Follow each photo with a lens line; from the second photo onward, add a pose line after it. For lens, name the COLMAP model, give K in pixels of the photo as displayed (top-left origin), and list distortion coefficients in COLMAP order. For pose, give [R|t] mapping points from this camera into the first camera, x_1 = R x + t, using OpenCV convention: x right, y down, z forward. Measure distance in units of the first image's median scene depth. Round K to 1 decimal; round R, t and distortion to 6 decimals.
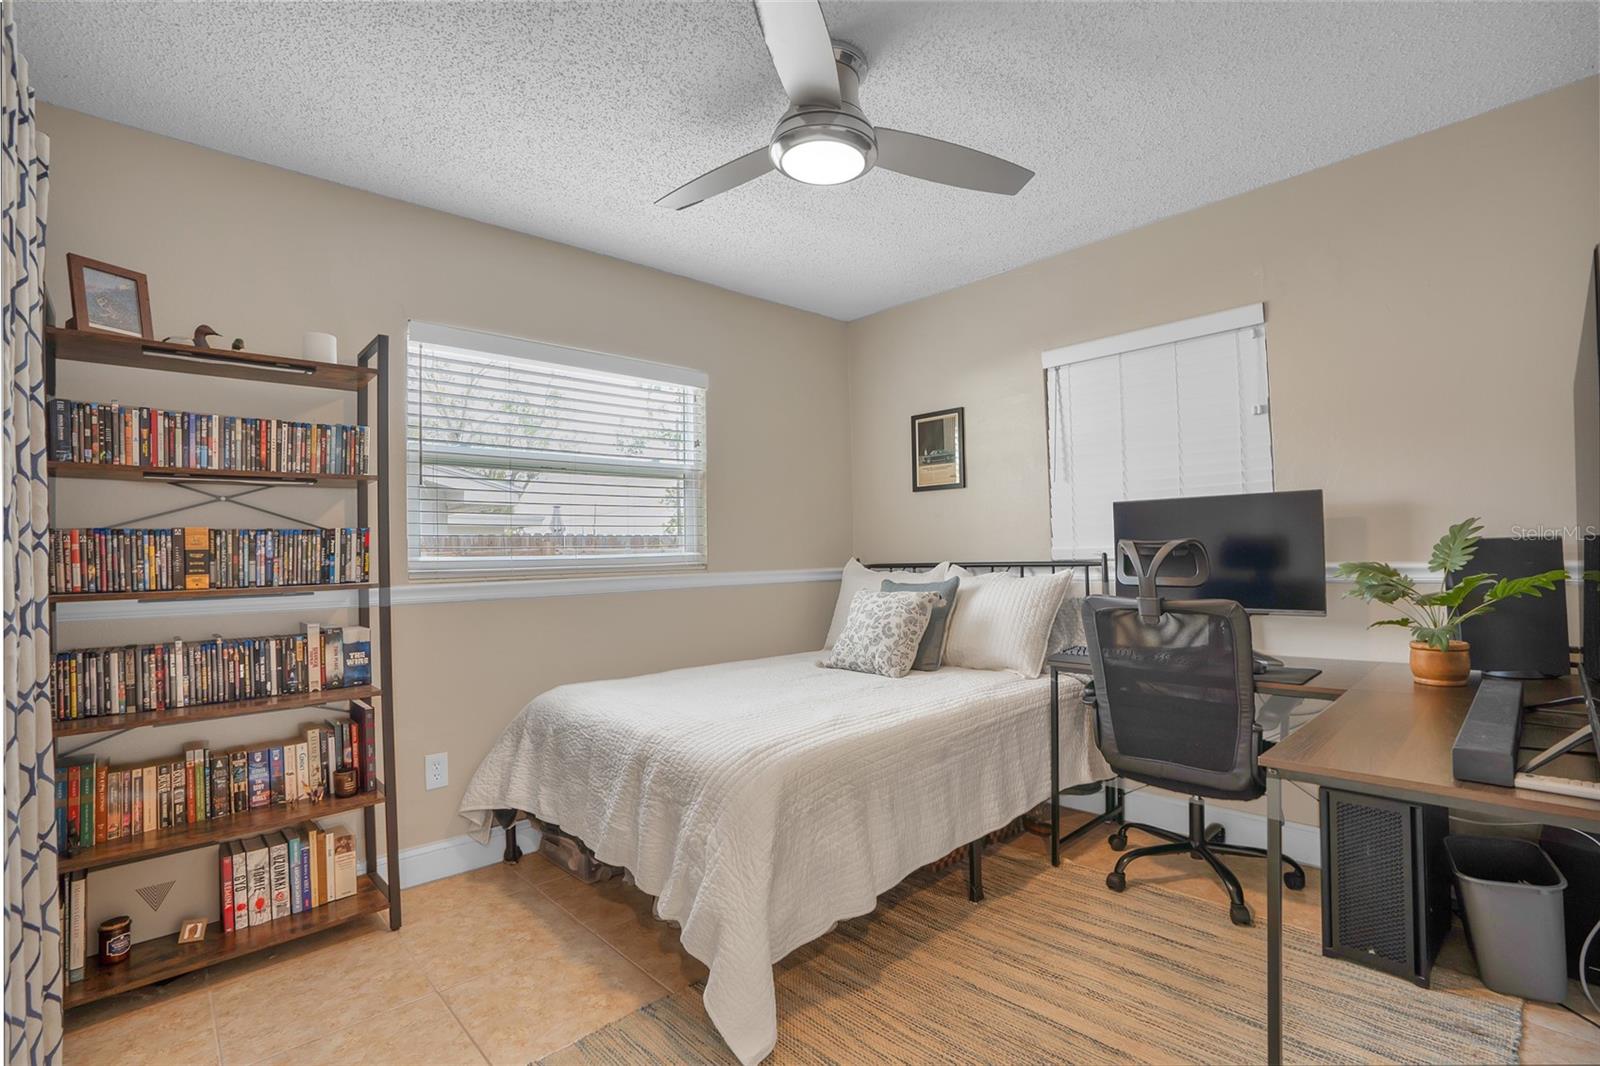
lens RADIAL K [[741.9, 0, 805.7], [0, 741.9, 533.3], [0, 0, 1]] dist [-0.076338, 0.033486]
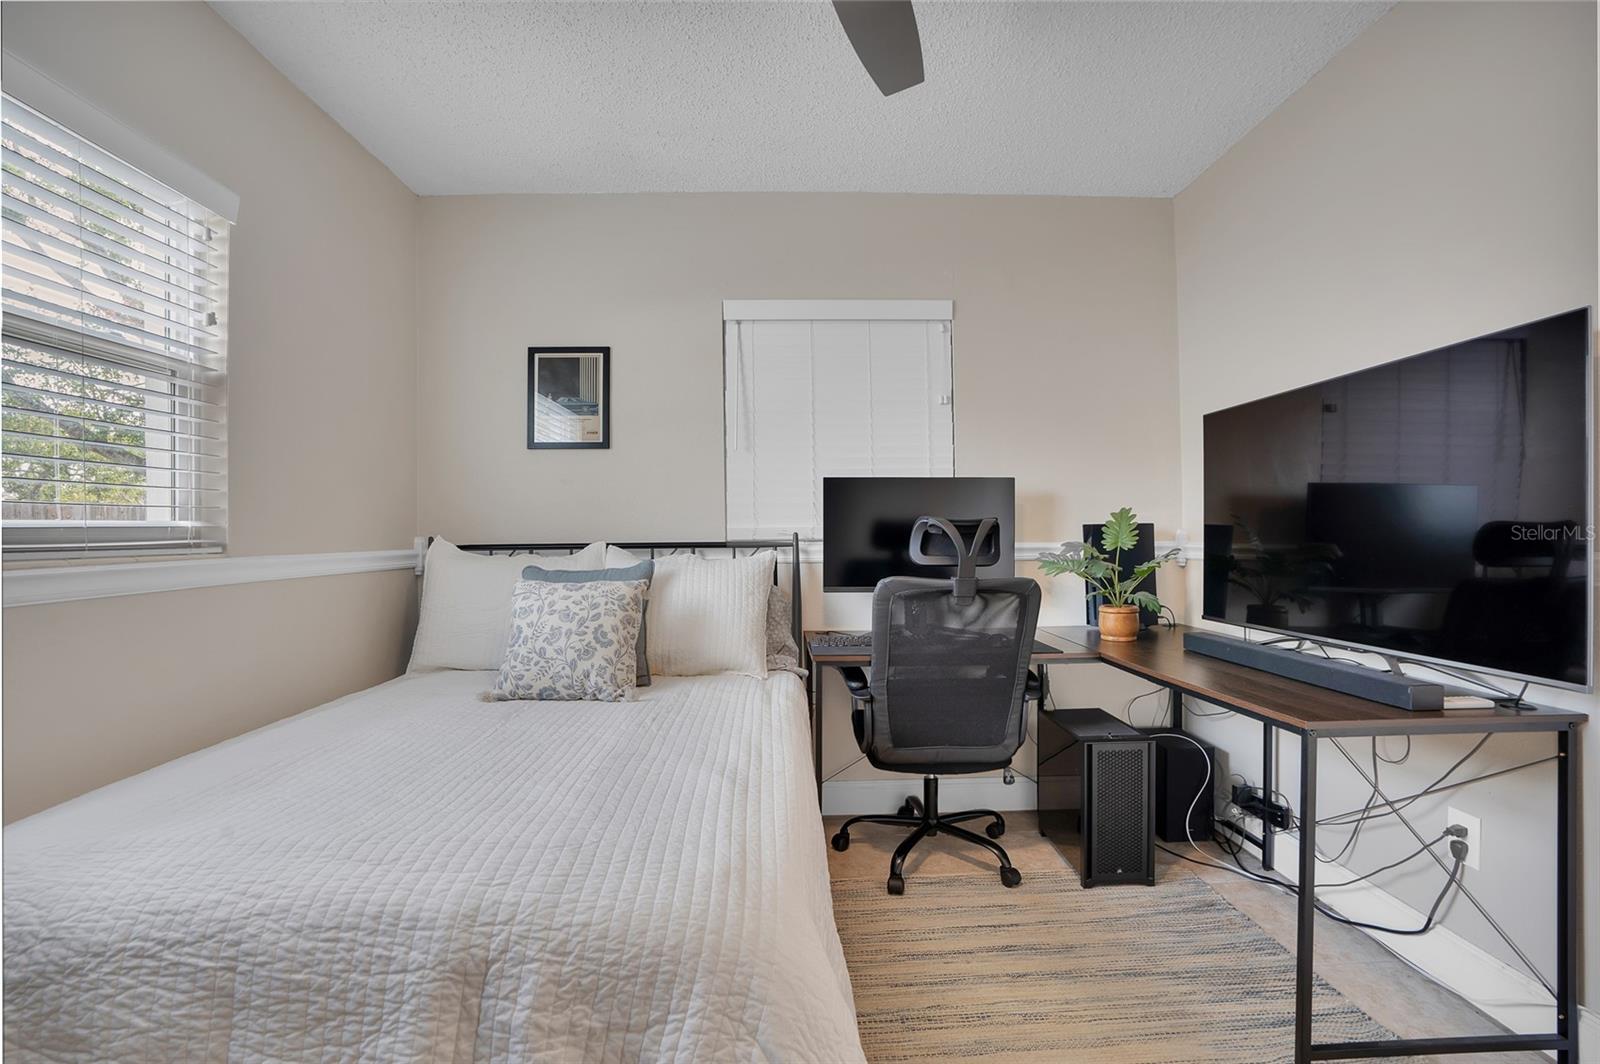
lens RADIAL K [[741.9, 0, 805.7], [0, 741.9, 532.3], [0, 0, 1]] dist [-0.076338, 0.033486]
pose [[0.661068, 0.014697, 0.750182, -0.290218], [-0.028722, 0.999571, 0.005728, 0.021552], [-0.749776, -0.025333, 0.661206, 0.386561]]
